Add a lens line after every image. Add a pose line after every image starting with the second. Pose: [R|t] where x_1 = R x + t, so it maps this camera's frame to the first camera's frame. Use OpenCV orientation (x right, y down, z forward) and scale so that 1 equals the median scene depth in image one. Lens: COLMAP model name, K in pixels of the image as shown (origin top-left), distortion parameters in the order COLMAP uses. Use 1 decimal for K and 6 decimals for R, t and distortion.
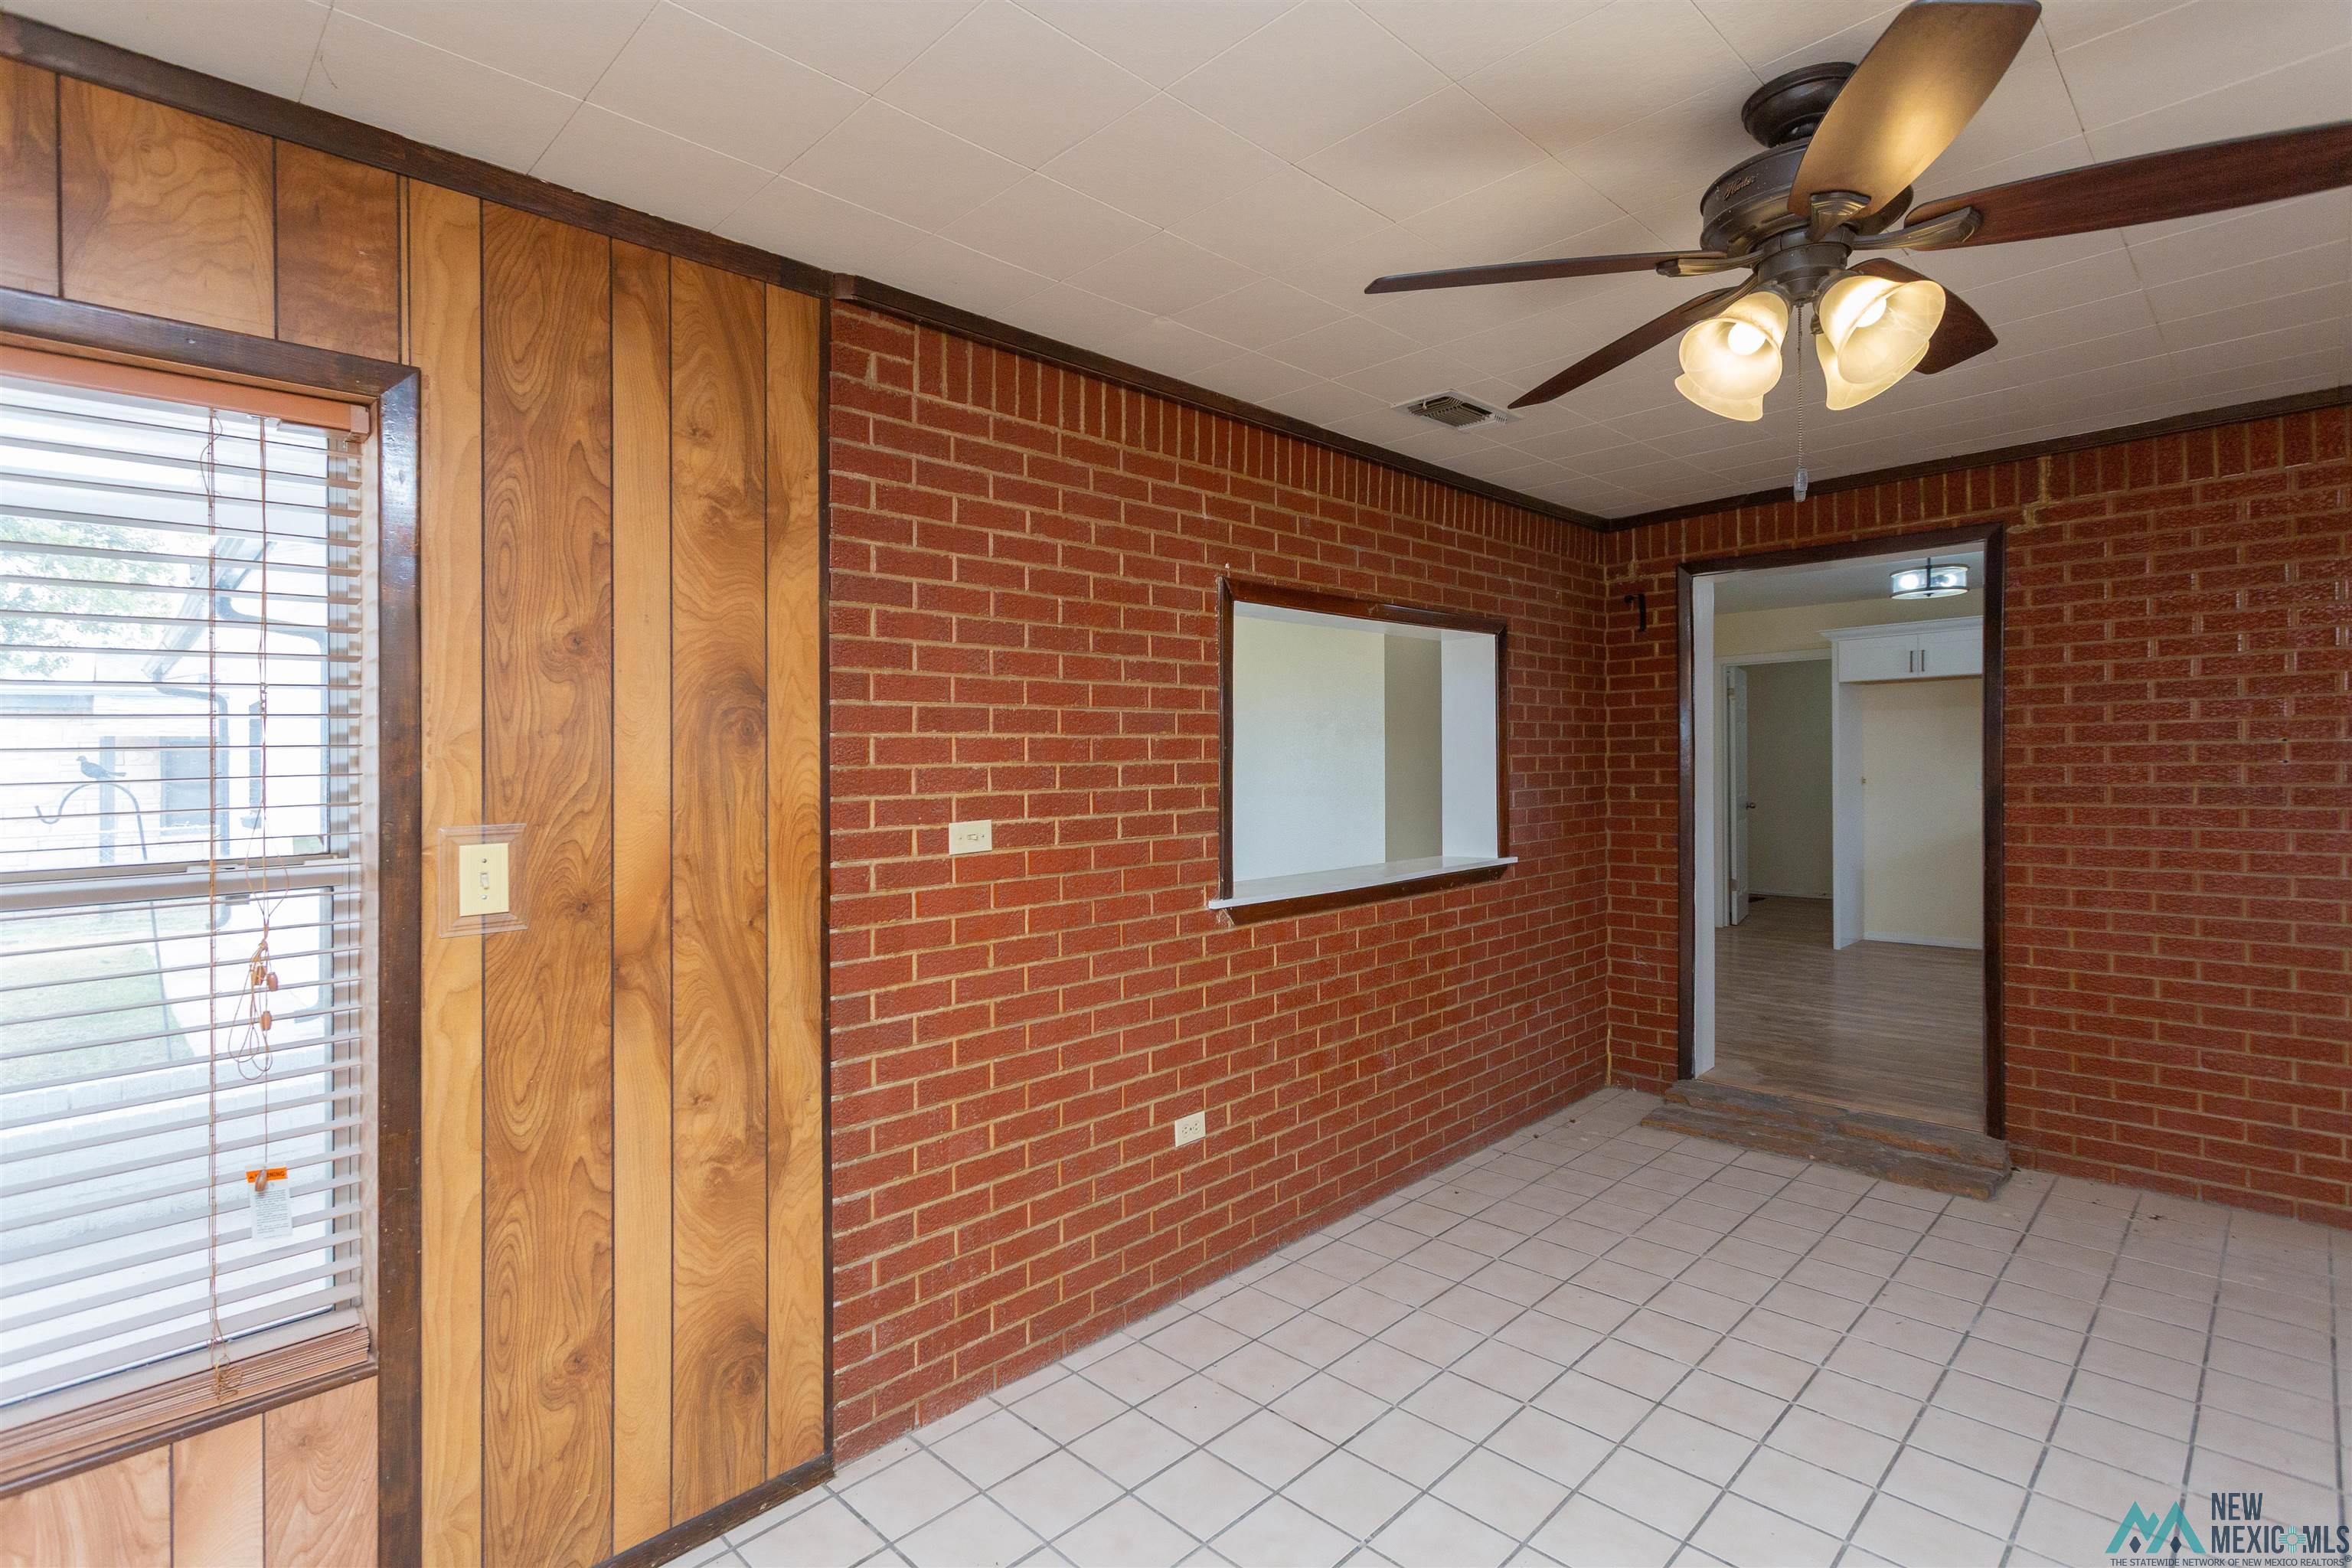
lens RADIAL K [[1108.3, 0, 1194.9], [0, 1108.3, 755.1], [0, 0, 1]] dist [0.002069, 0.000357]
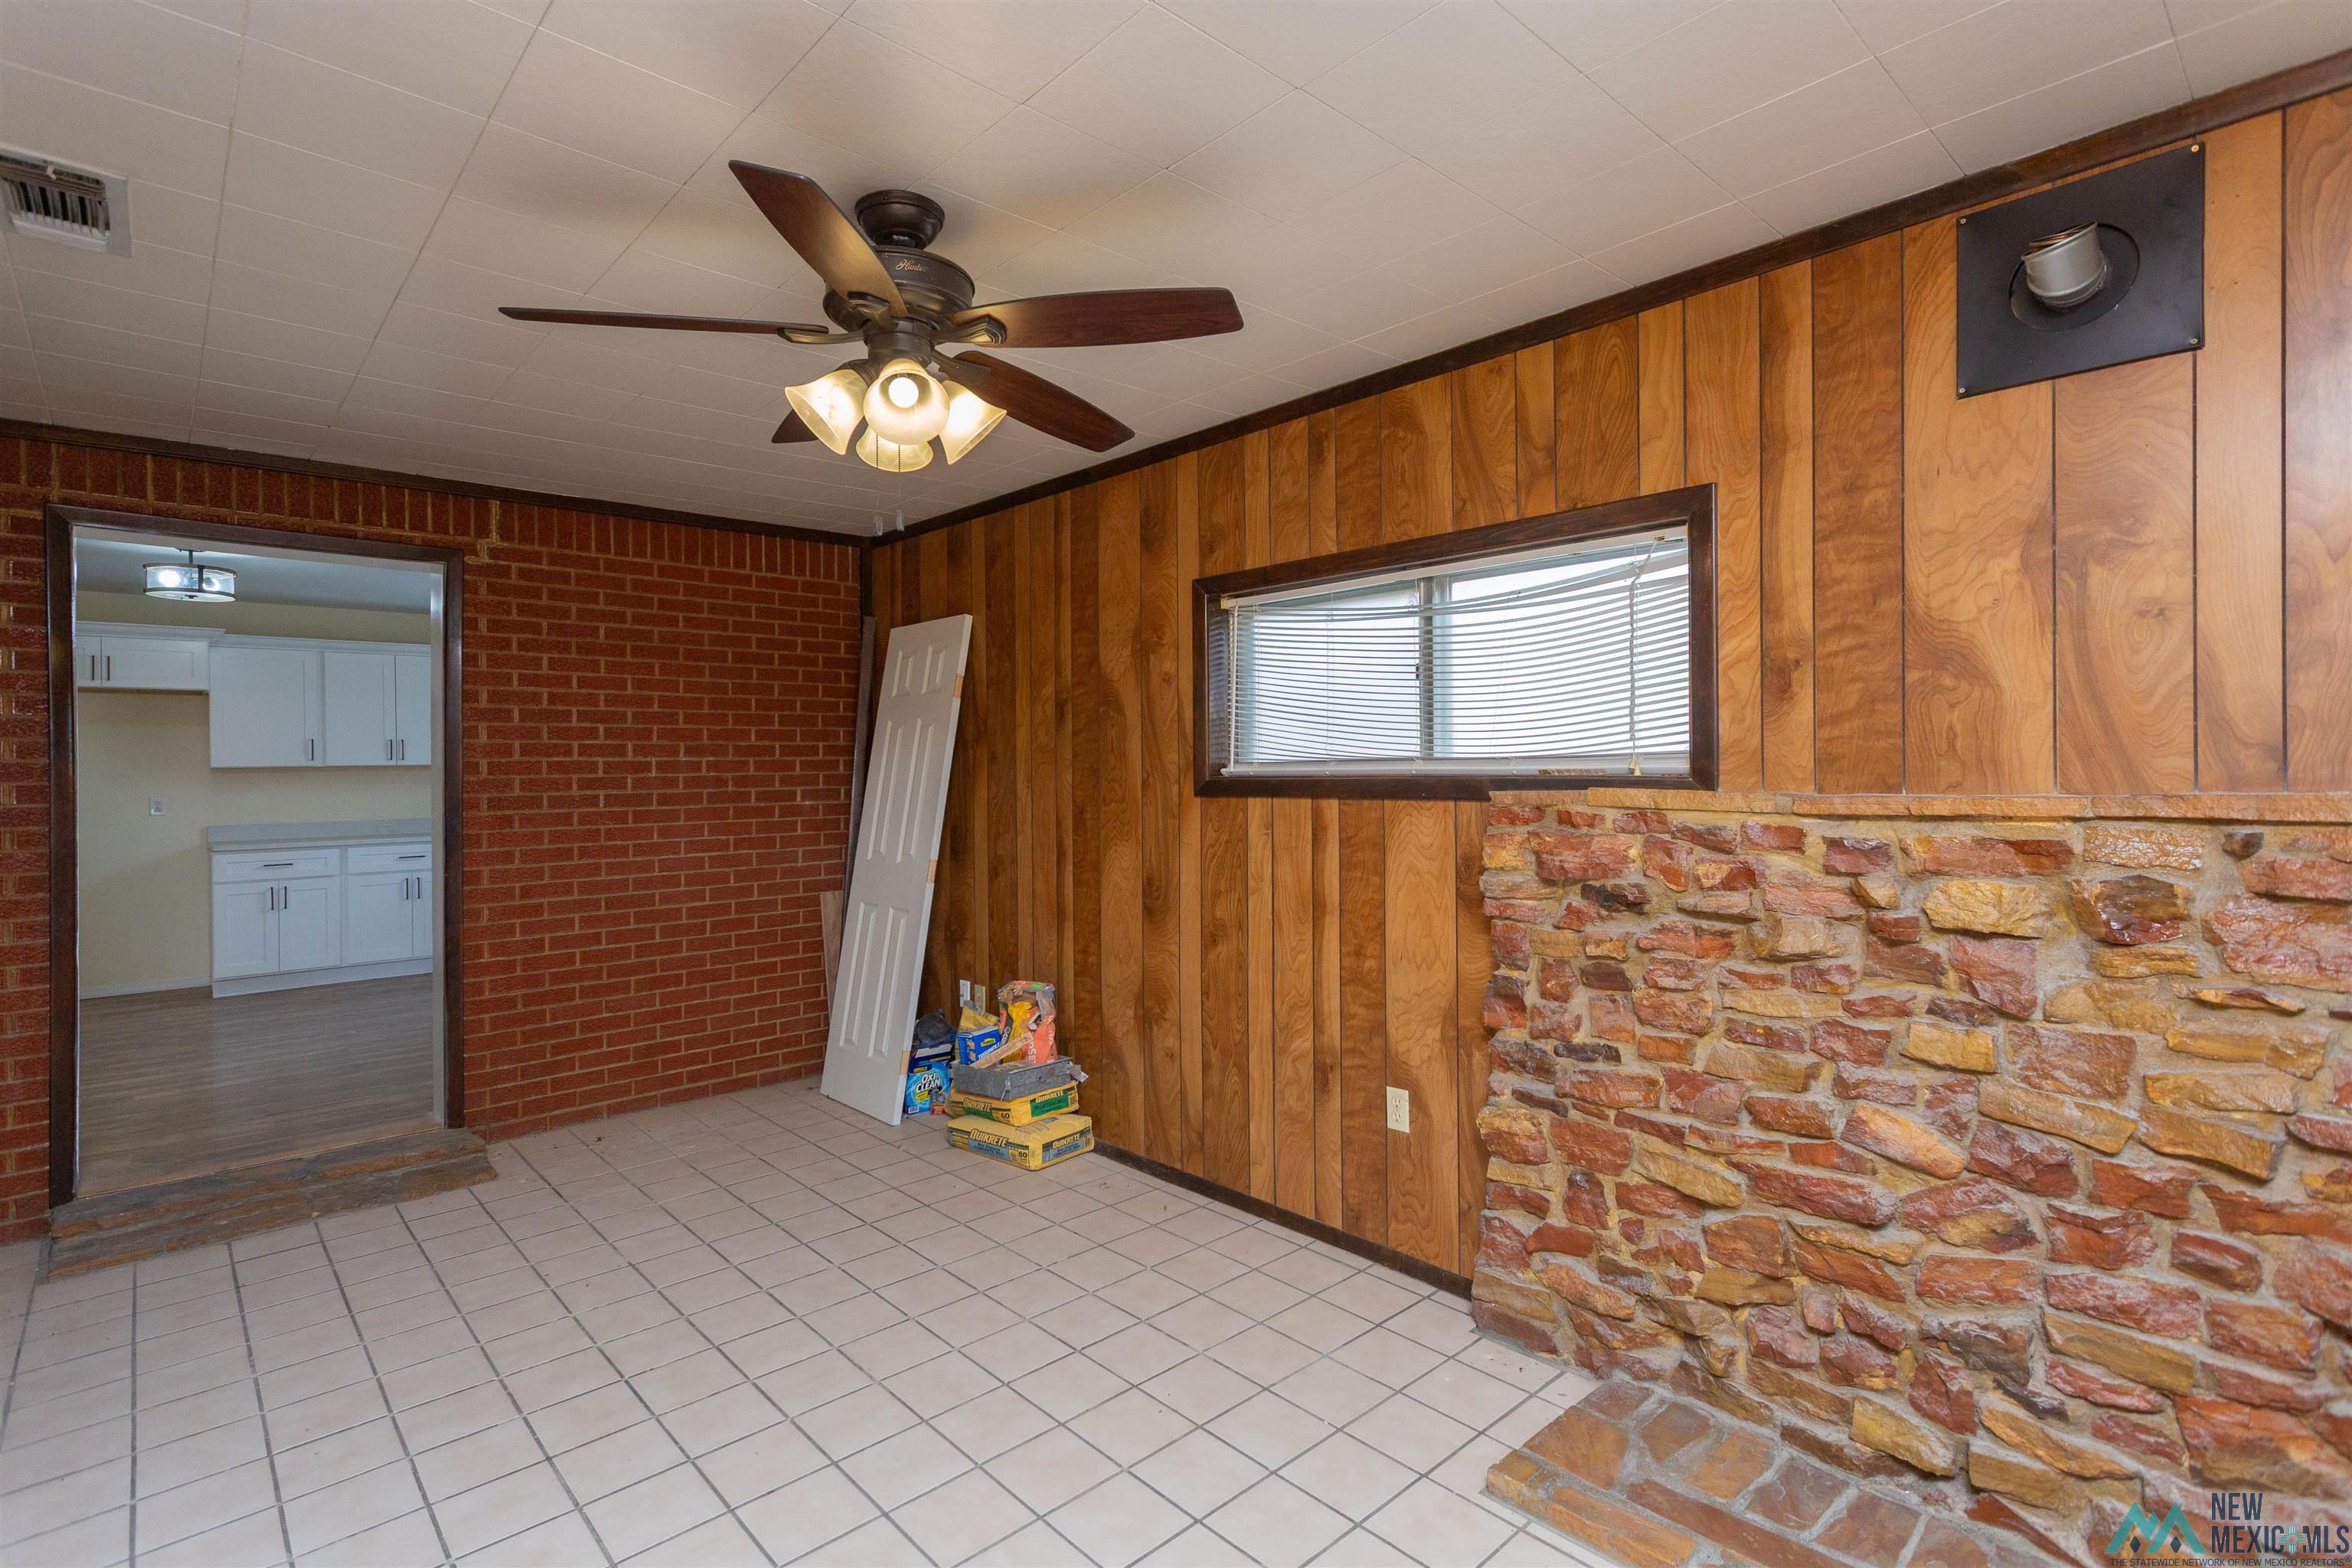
lens RADIAL K [[1108.4, 0, 1108.0], [0, 1108.4, 783.5], [0, 0, 1]] dist [0.002468, 0.000156]
pose [[0.067564, 0.003401, 0.997709, -0.304615], [0.003798, 0.999986, -0.003666, 0.021938], [-0.997708, 0.004037, 0.067550, 0.311723]]
